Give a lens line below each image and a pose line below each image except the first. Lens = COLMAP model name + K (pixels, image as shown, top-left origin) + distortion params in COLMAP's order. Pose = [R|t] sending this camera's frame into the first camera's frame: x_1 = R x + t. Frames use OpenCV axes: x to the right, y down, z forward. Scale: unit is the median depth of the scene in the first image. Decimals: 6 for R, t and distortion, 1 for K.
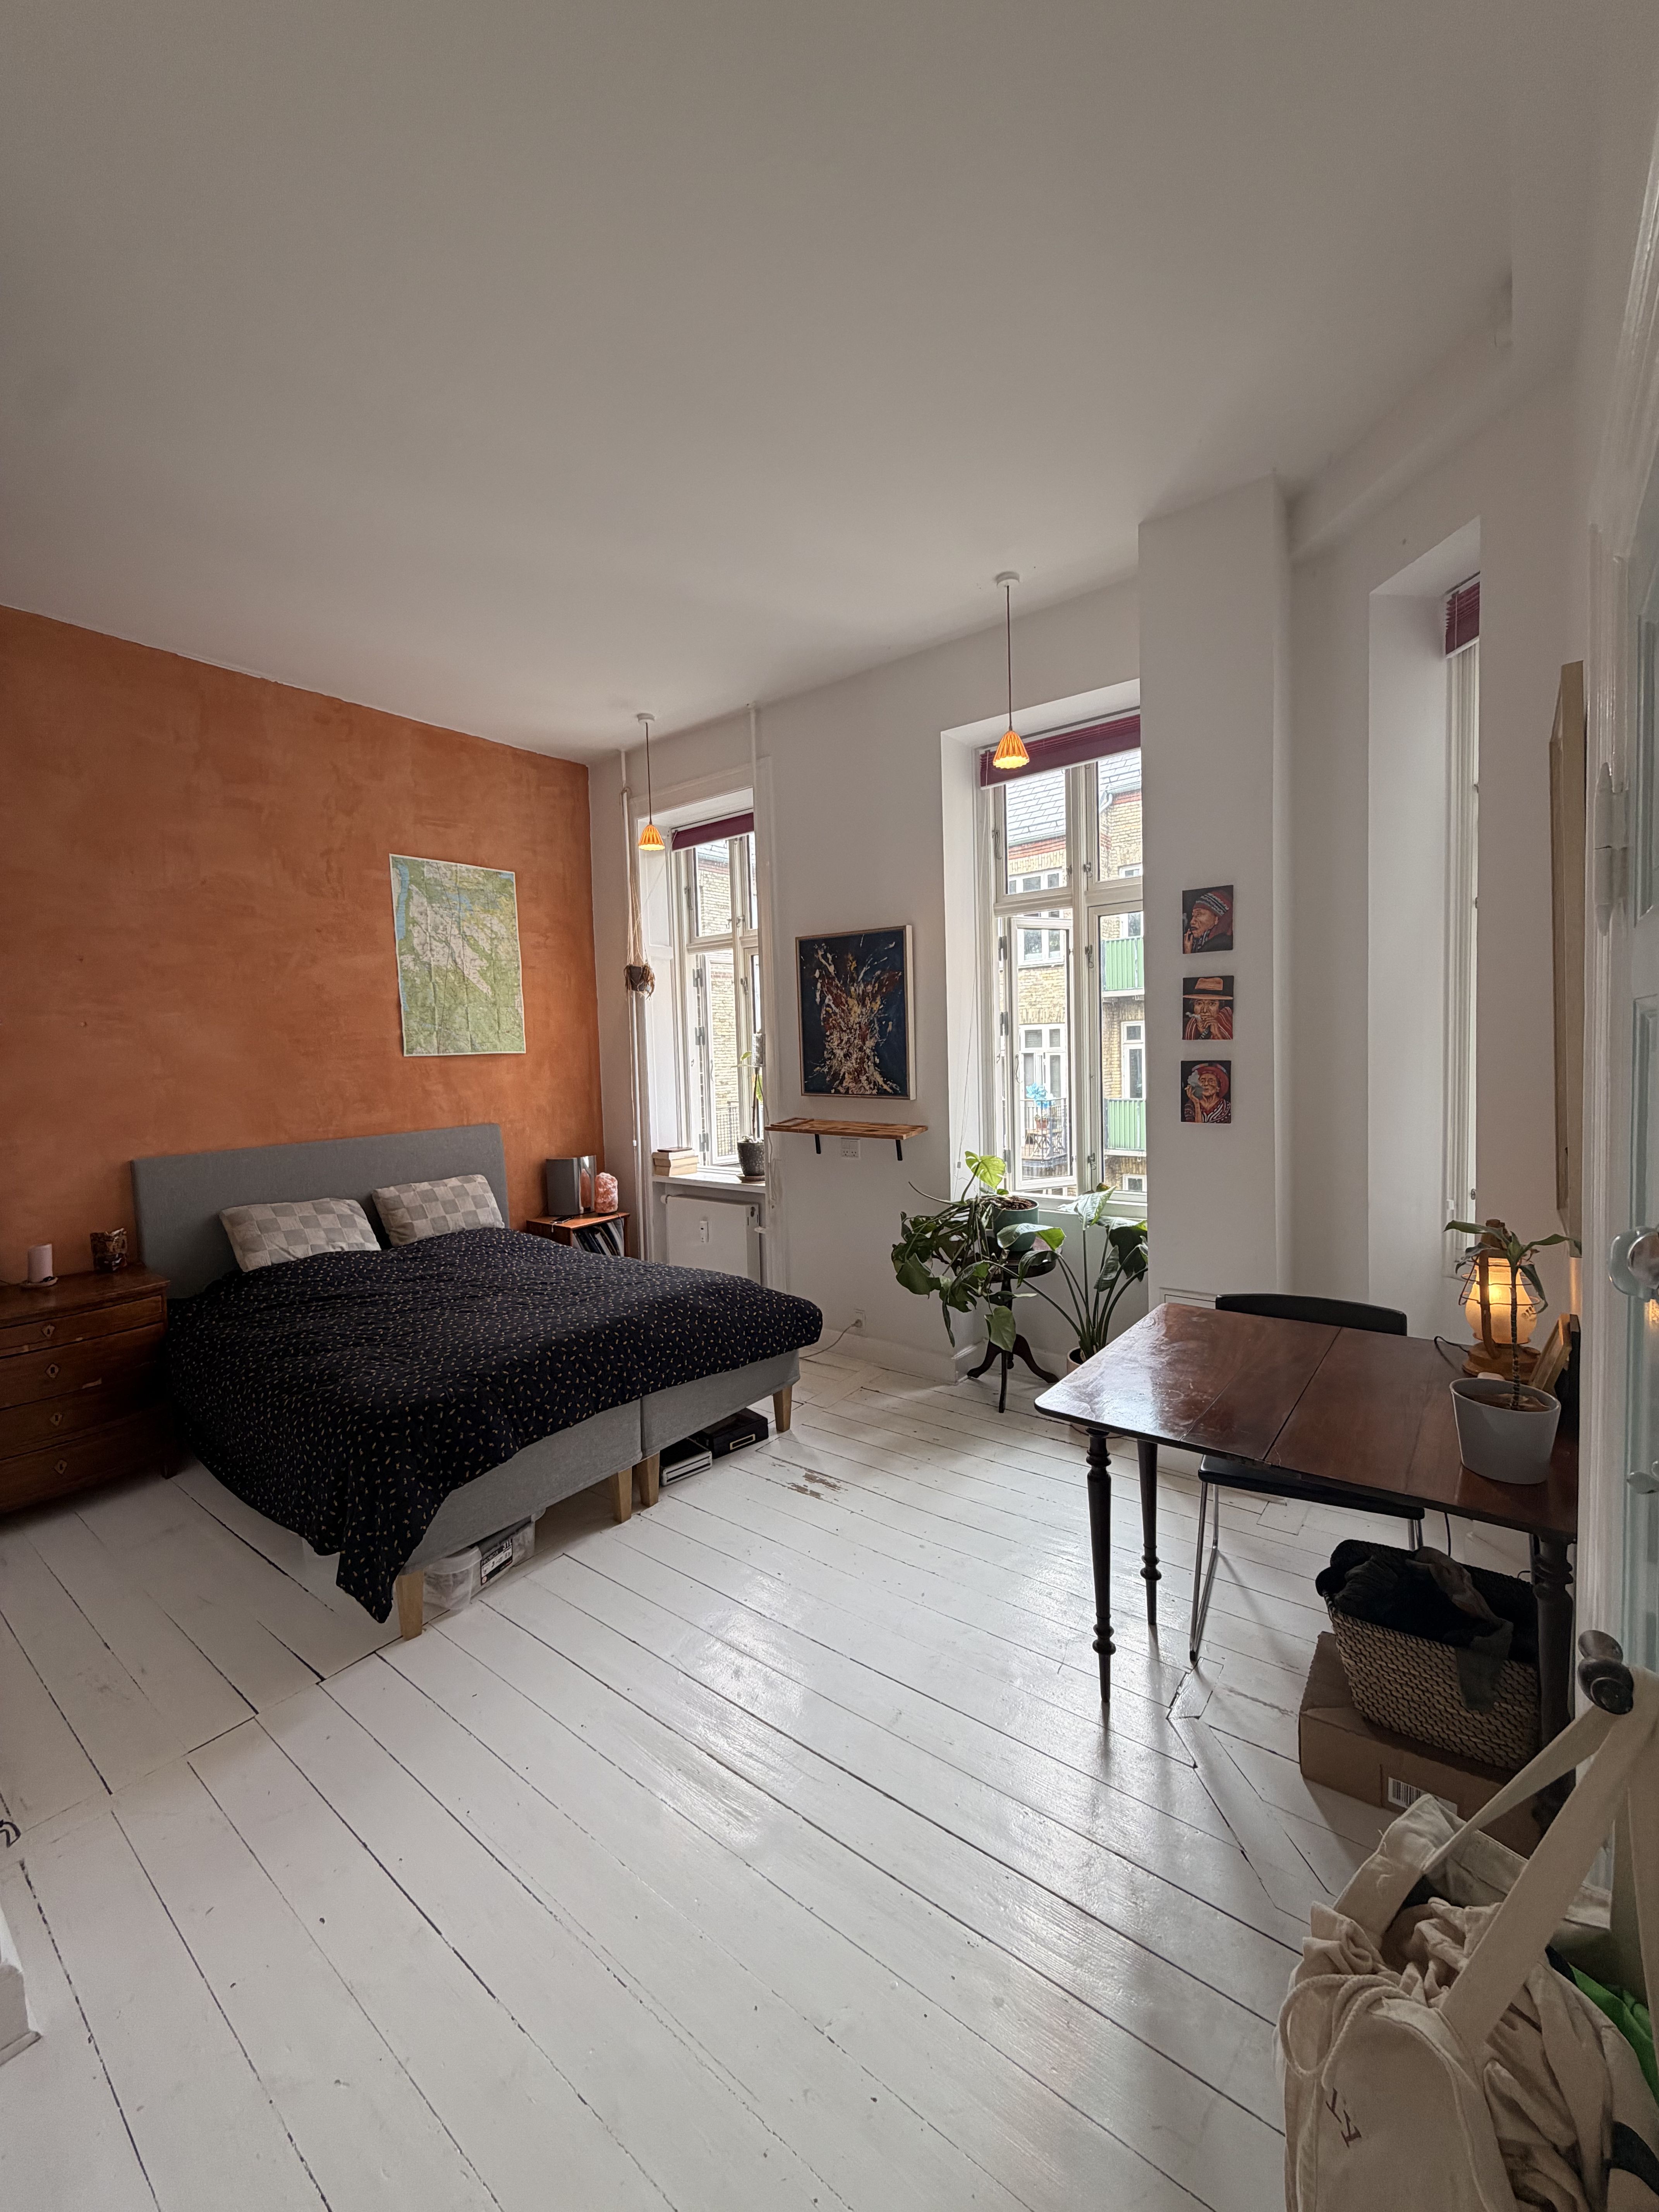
lens RADIAL K [[880.7, 0, 833.5], [0, 880.7, 1104.2], [0, 0, 1]] dist [0.002198, 0.000289]
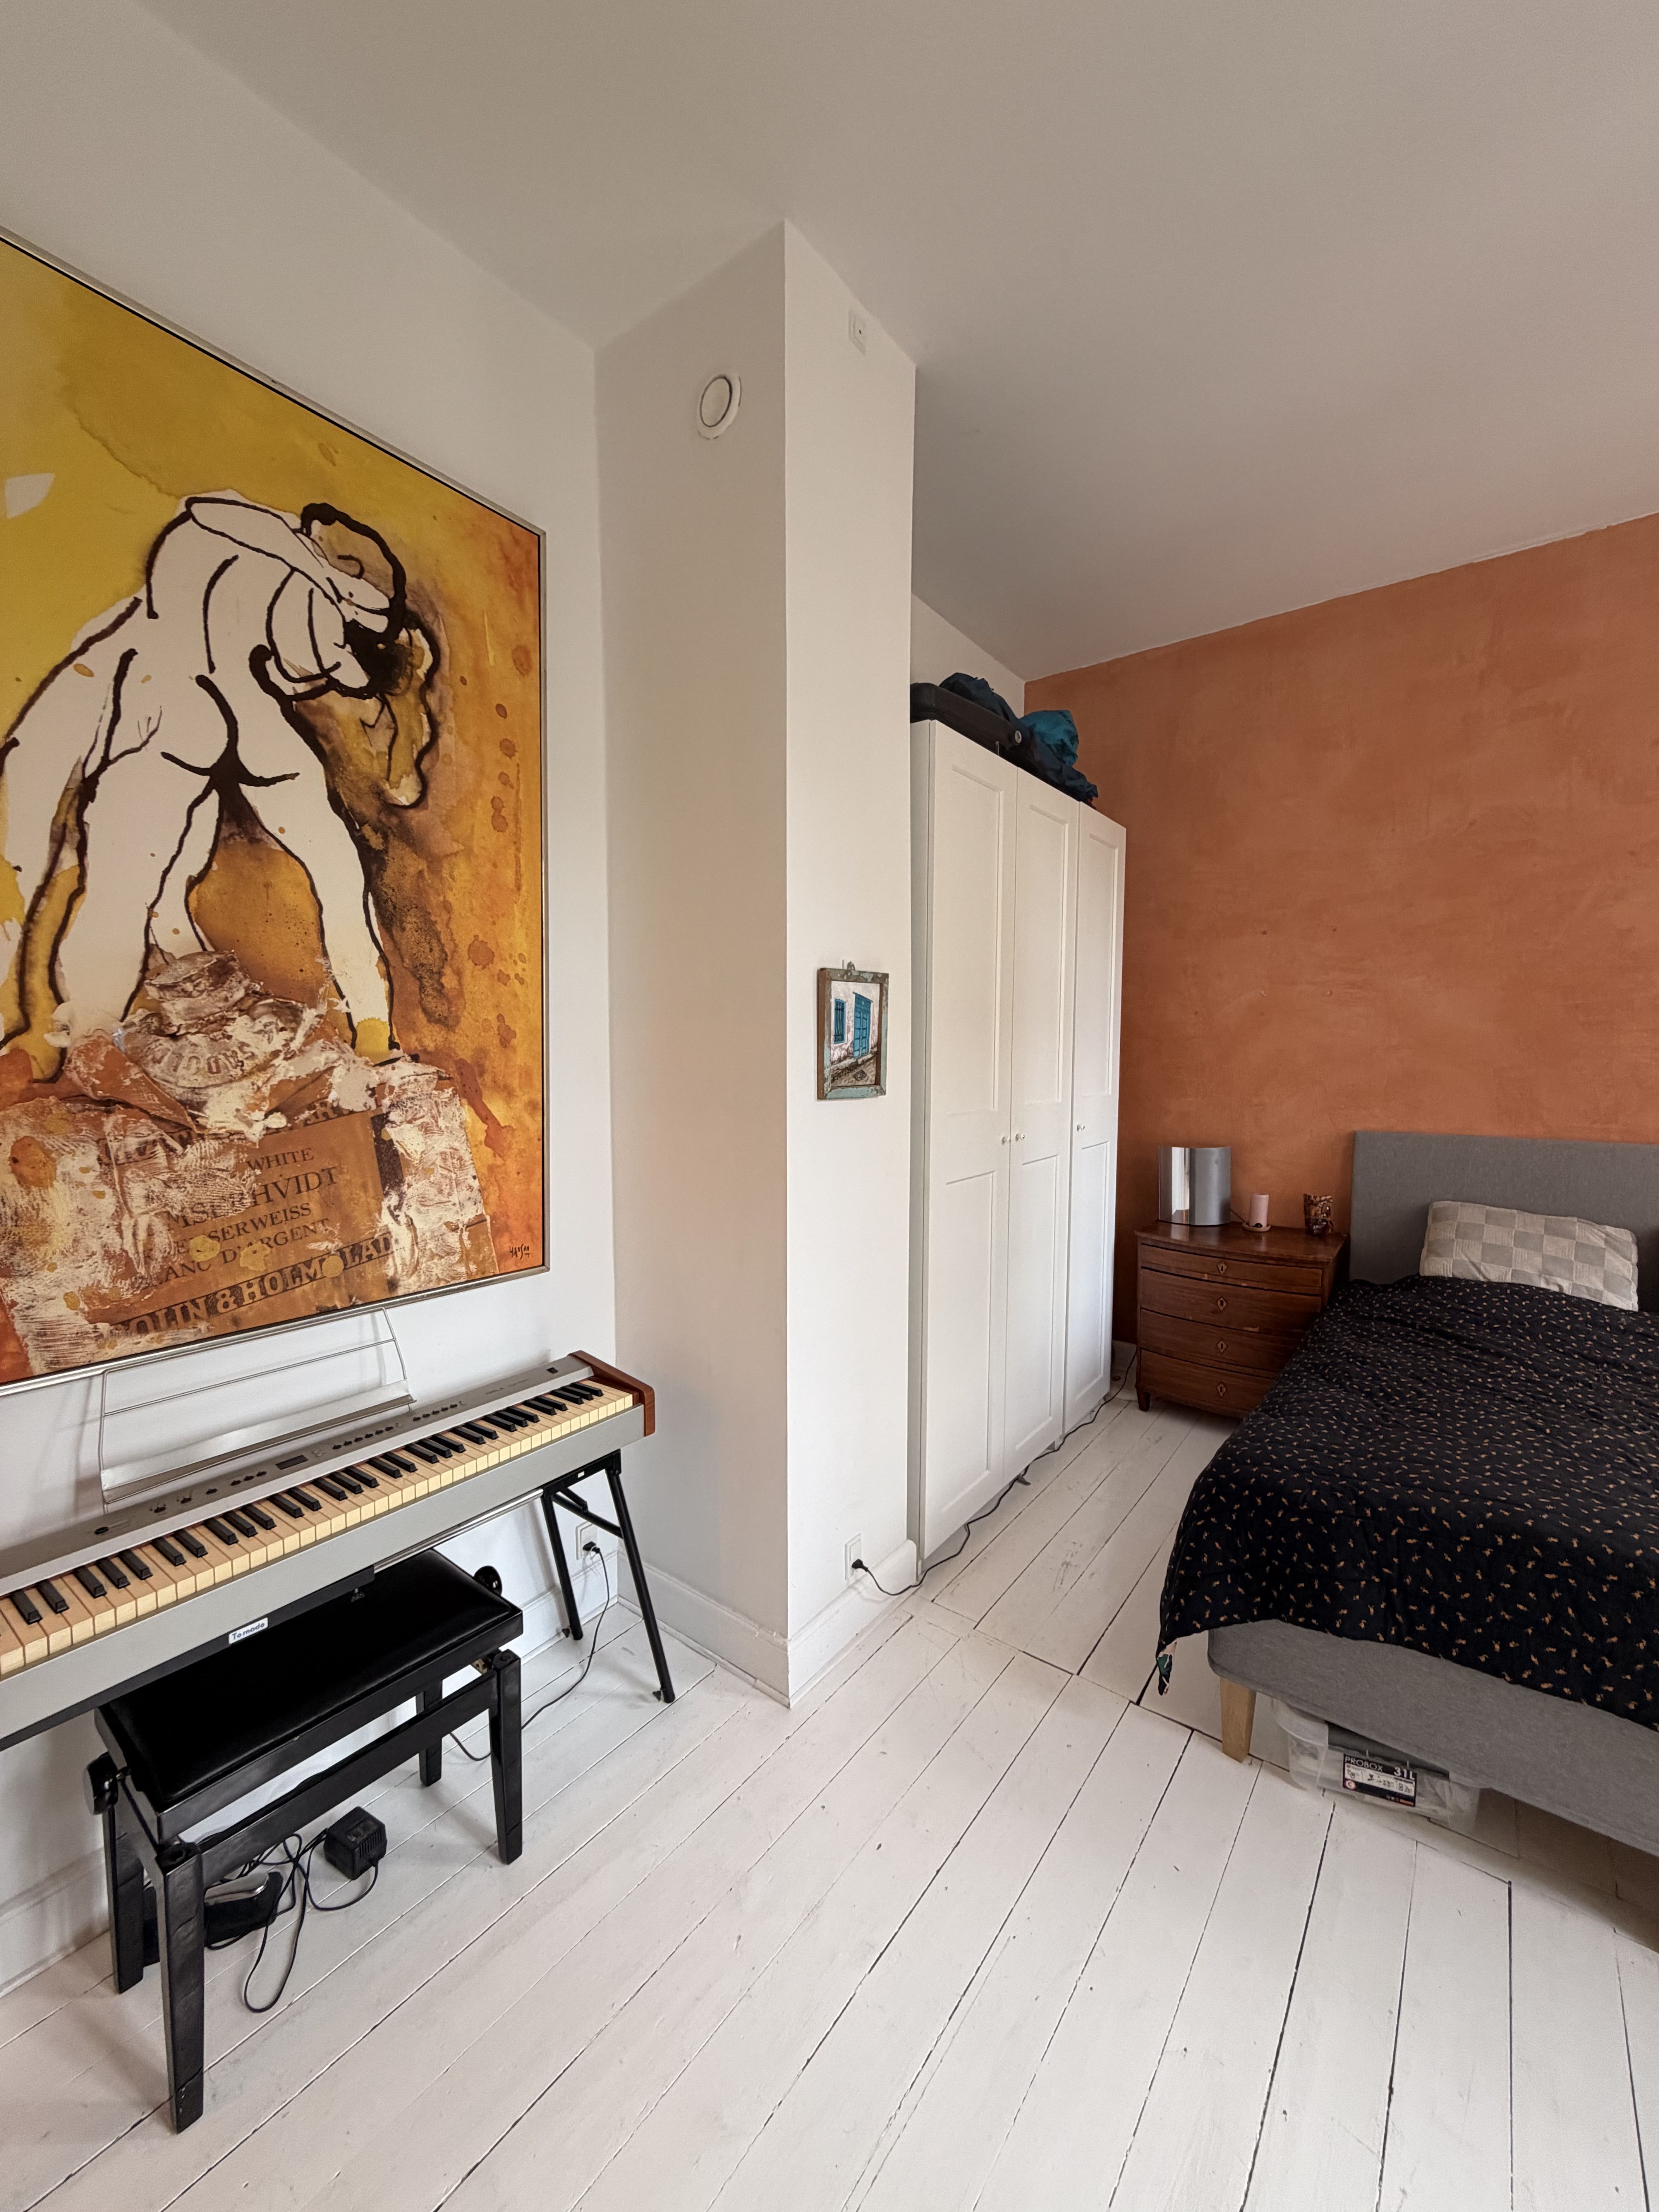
lens RADIAL K [[880.7, 0, 829.8], [0, 880.7, 1105.3], [0, 0, 1]] dist [0.002198, 0.000289]
pose [[0.009989, 0.103562, -0.994573, 0.175488], [-0.062247, 0.992758, 0.102748, -0.029490], [0.998011, 0.060883, 0.016363, 0.400882]]
